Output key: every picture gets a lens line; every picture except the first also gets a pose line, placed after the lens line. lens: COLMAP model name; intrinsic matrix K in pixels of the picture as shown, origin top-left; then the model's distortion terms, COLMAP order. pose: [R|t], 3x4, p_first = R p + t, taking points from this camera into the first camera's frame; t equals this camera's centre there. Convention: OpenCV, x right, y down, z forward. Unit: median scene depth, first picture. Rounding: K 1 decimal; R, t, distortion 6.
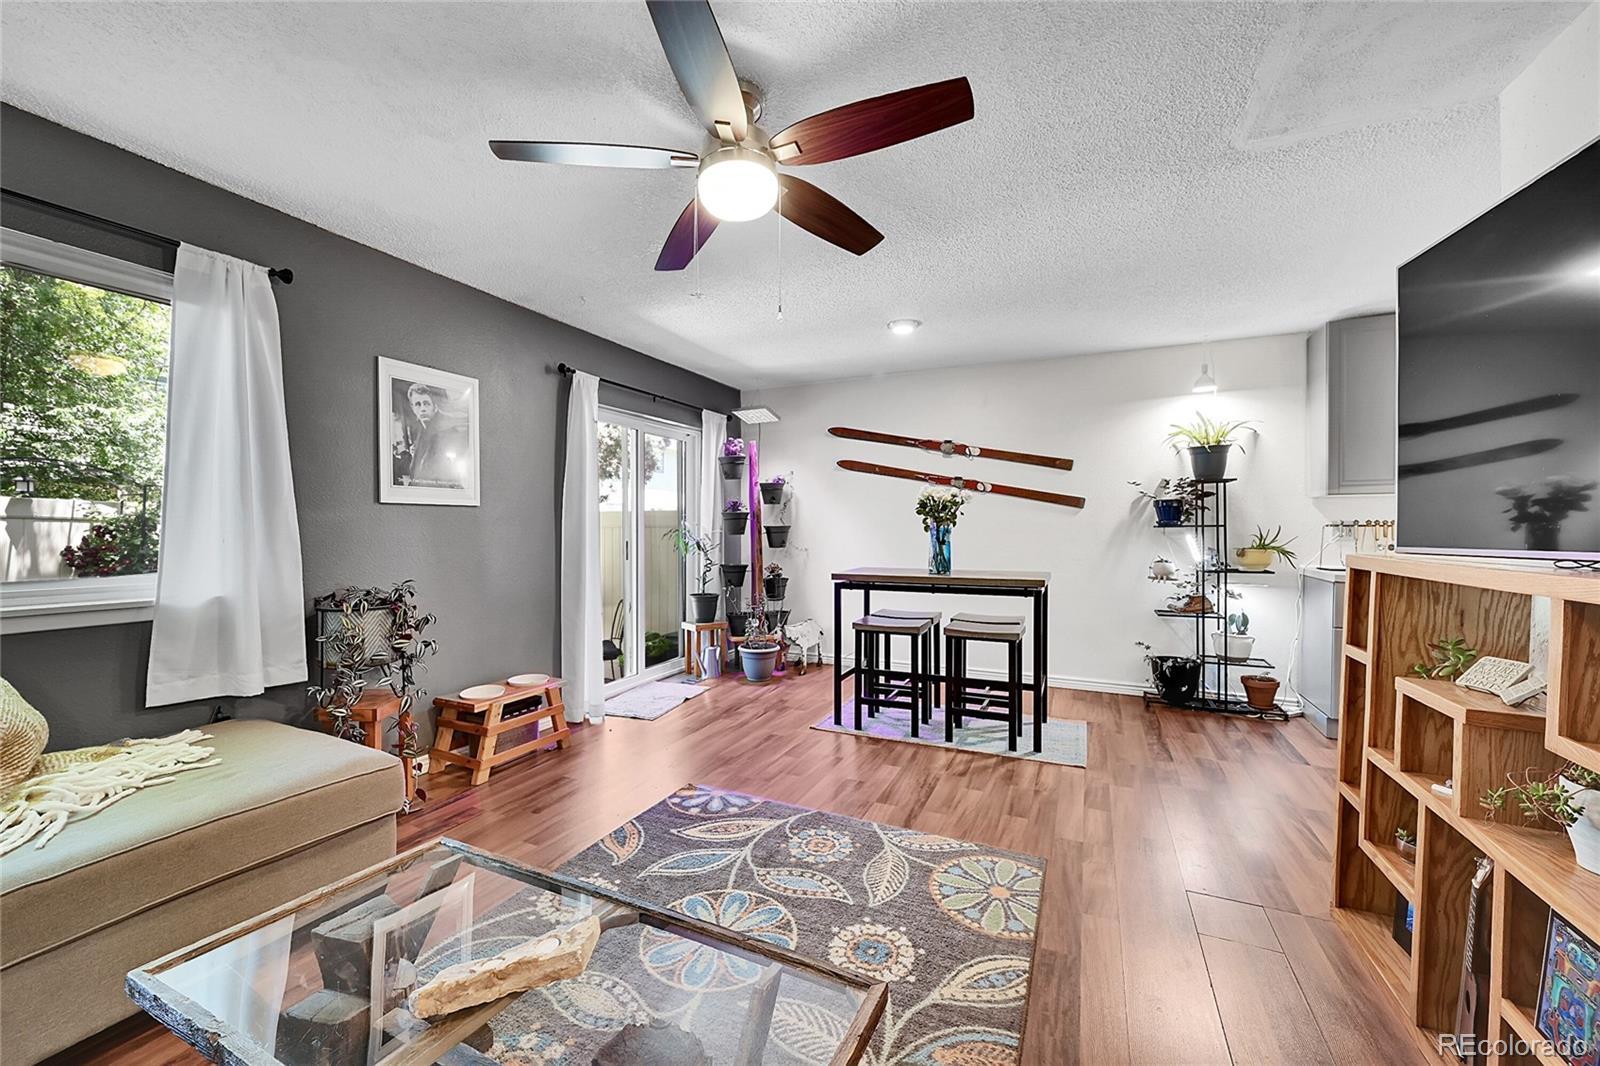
lens RADIAL K [[629.9, 0, 796.0], [0, 629.9, 533.5], [0, 0, 1]] dist [-0.001404, 0.000834]
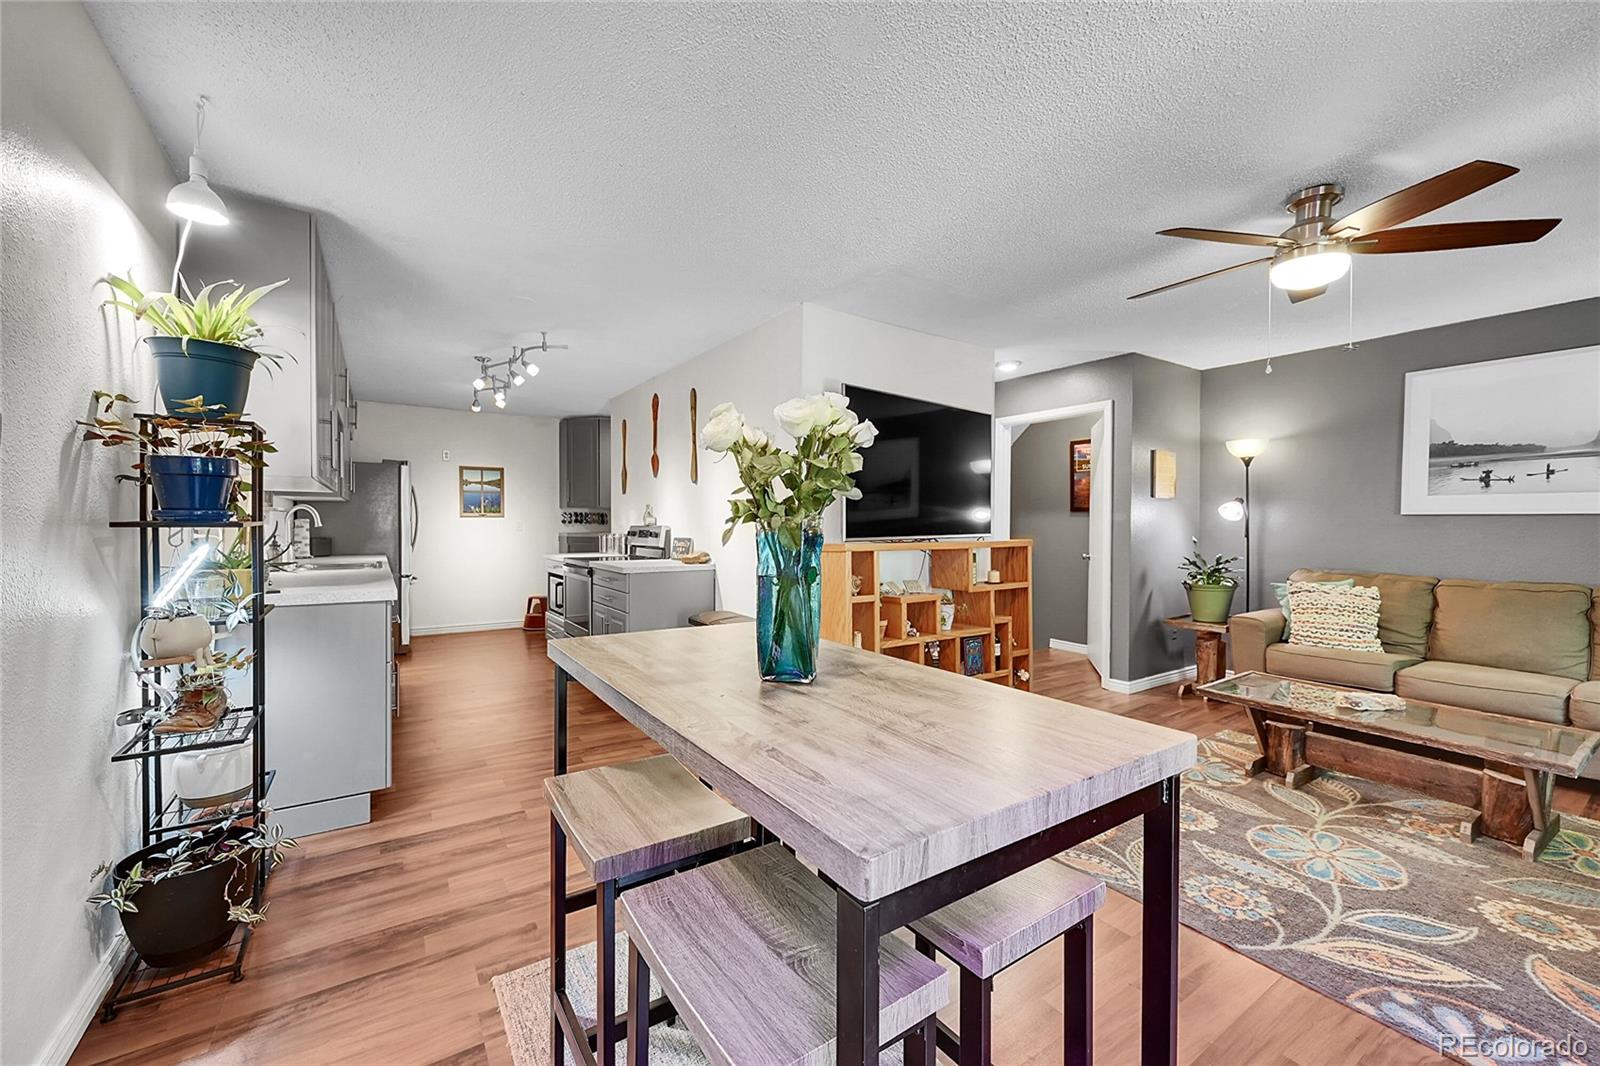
lens RADIAL K [[629.9, 0, 794.7], [0, 629.9, 531.6], [0, 0, 1]] dist [-0.001404, 0.000834]
pose [[-0.852771, -0.009472, 0.522199, 0.069071], [0.000144, 0.999831, 0.018372, -0.016822], [-0.522285, 0.015742, -0.852626, 1.423900]]
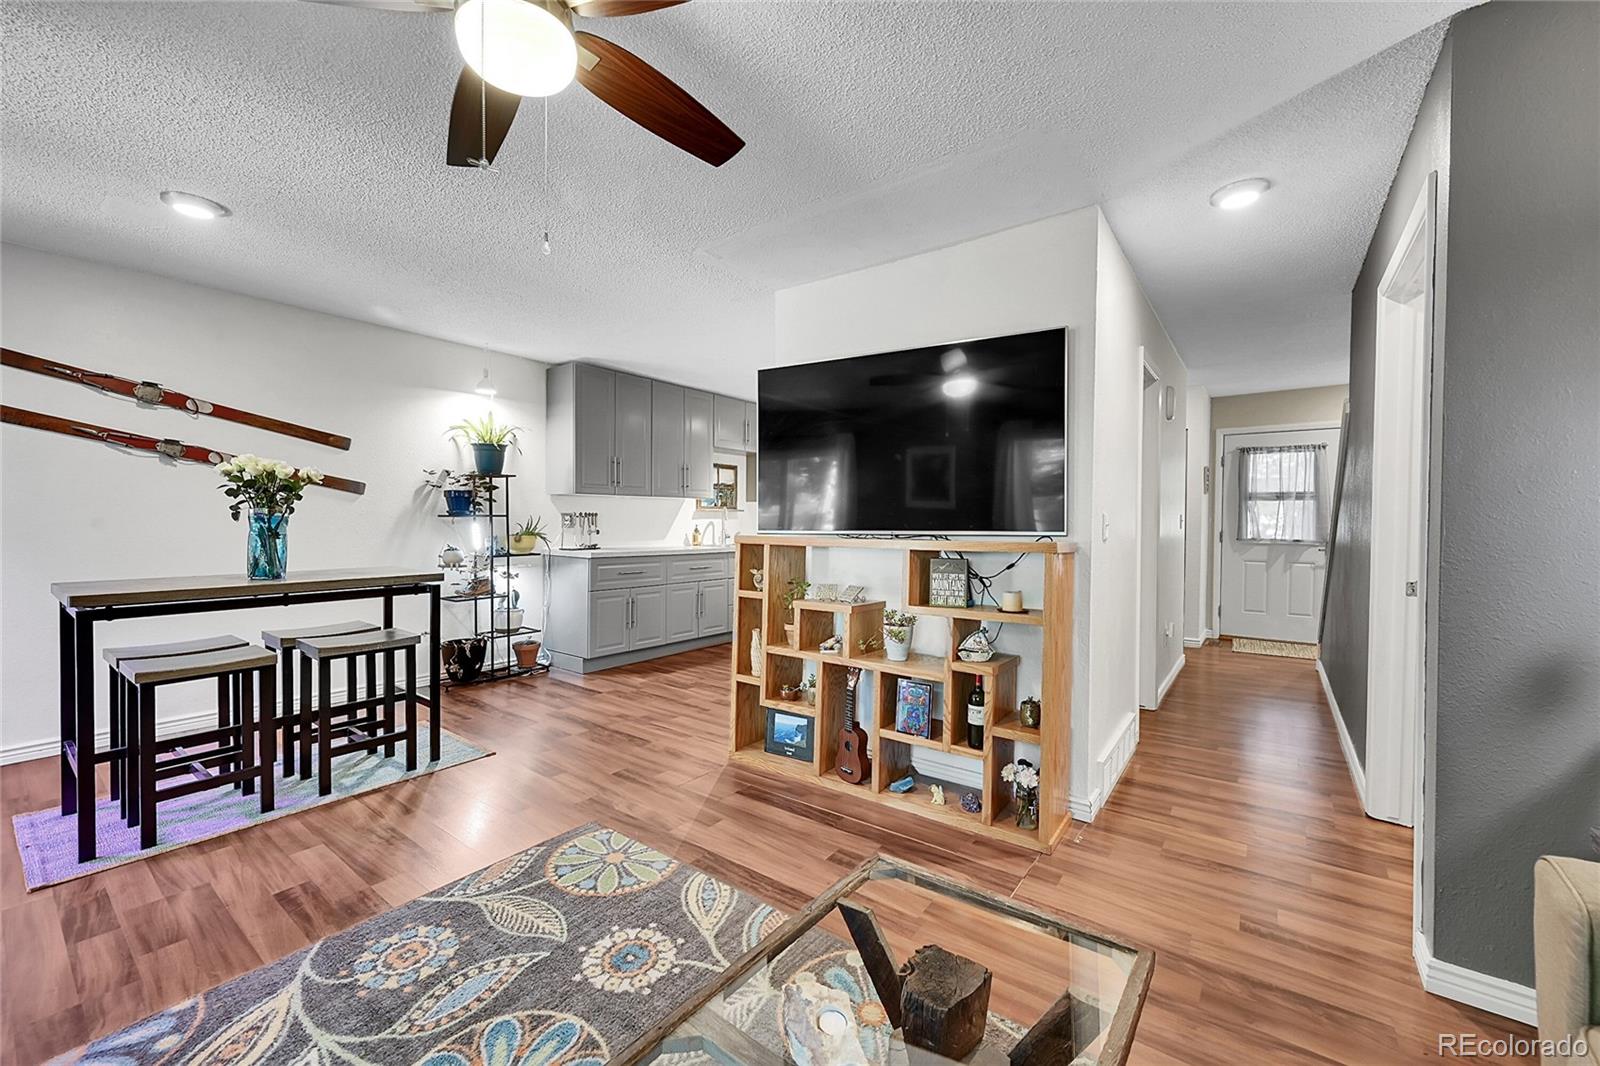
lens RADIAL K [[629.9, 0, 797.4], [0, 629.9, 532.7], [0, 0, 1]] dist [-0.001404, 0.000834]
pose [[0.206681, -0.018513, 0.978233, -0.395109], [0.001779, 0.999826, 0.018546, -0.001925], [-0.978407, -0.002093, 0.206678, 0.288129]]
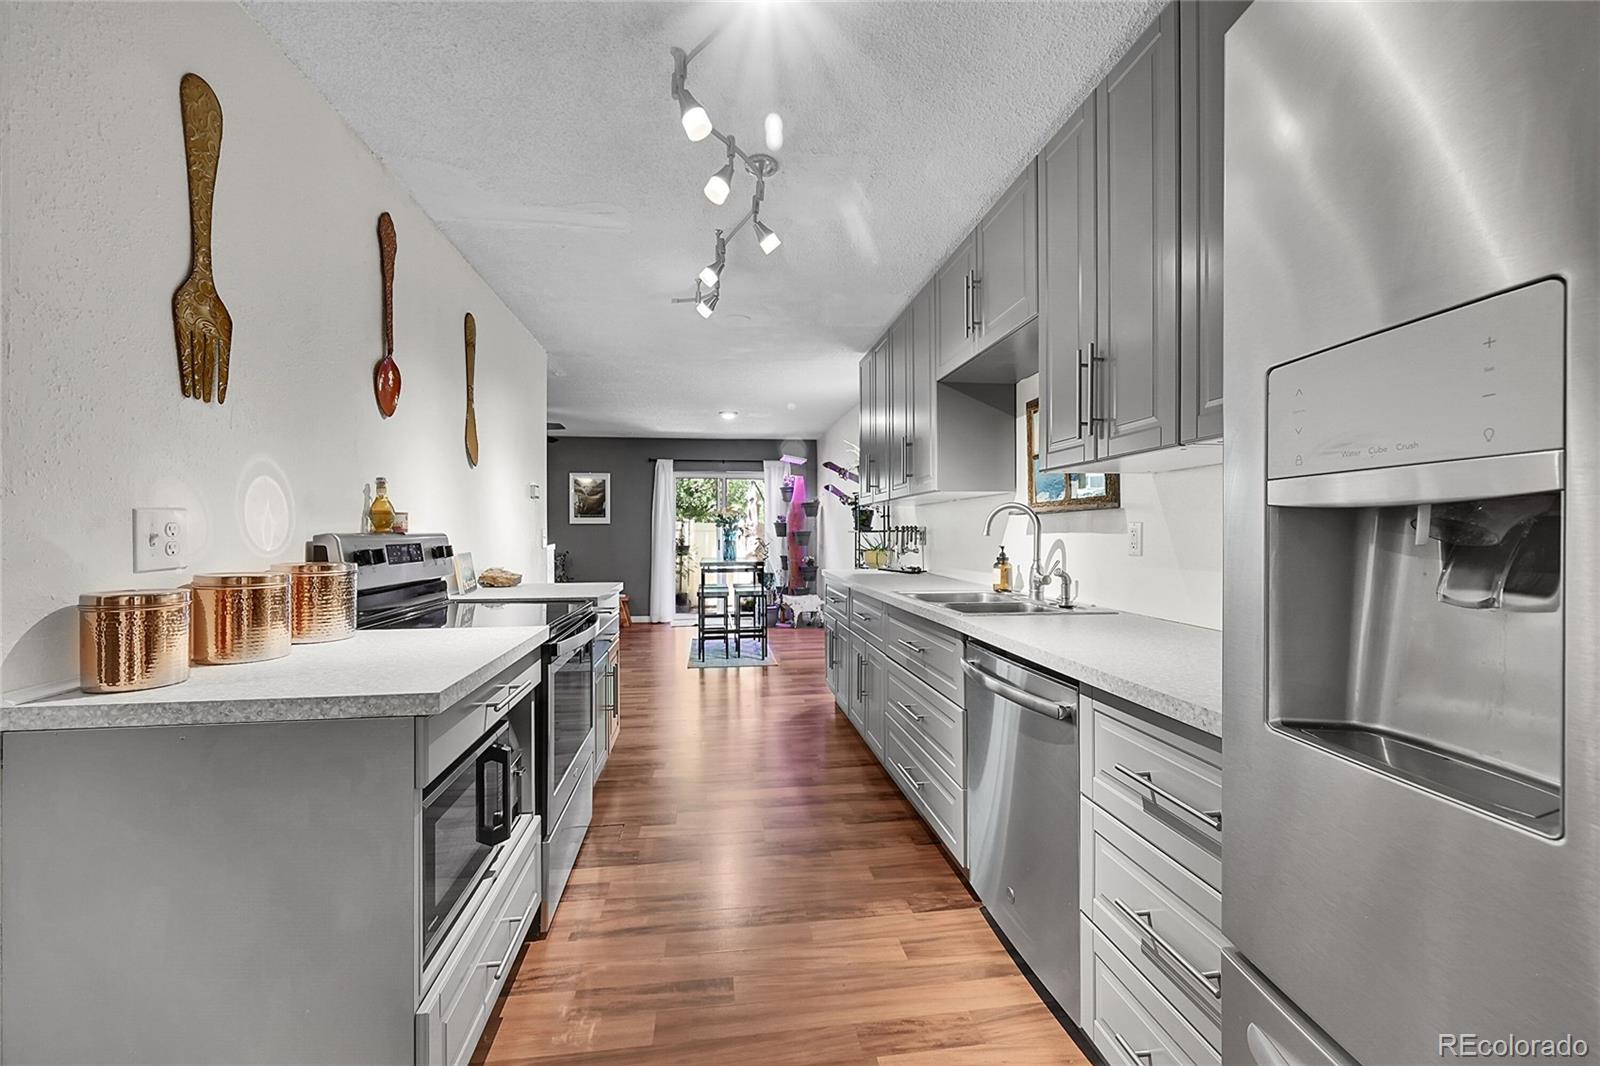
lens RADIAL K [[629.9, 0, 797.4], [0, 629.9, 533.6], [0, 0, 1]] dist [-0.001404, 0.000834]
pose [[0.540470, 0.001178, -0.841362, 1.944142], [-0.006458, 0.999975, -0.002748, -0.003796], [0.841338, 0.006919, 0.540465, 0.276756]]
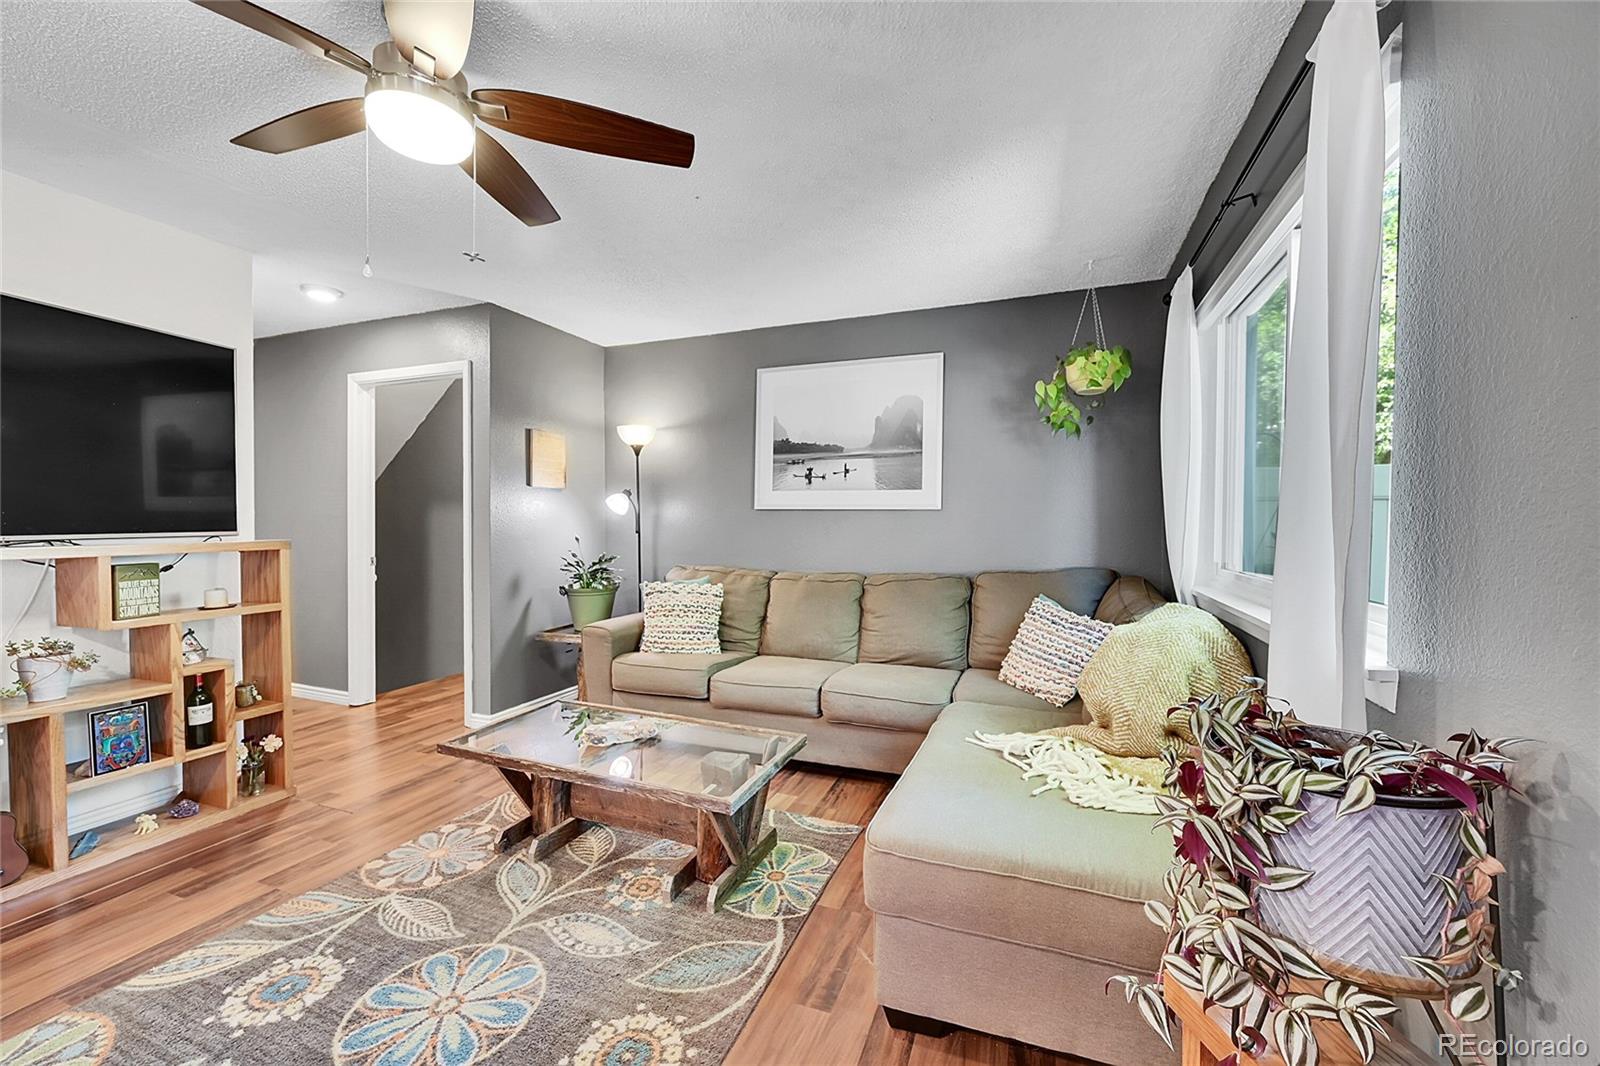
lens RADIAL K [[629.9, 0, 797.0], [0, 629.9, 533.6], [0, 0, 1]] dist [-0.001404, 0.000834]
pose [[-0.998026, -0.003703, -0.062692, -0.292115], [-0.005248, 0.999686, 0.024498, -0.010627], [0.062582, 0.024779, -0.997732, 1.012084]]
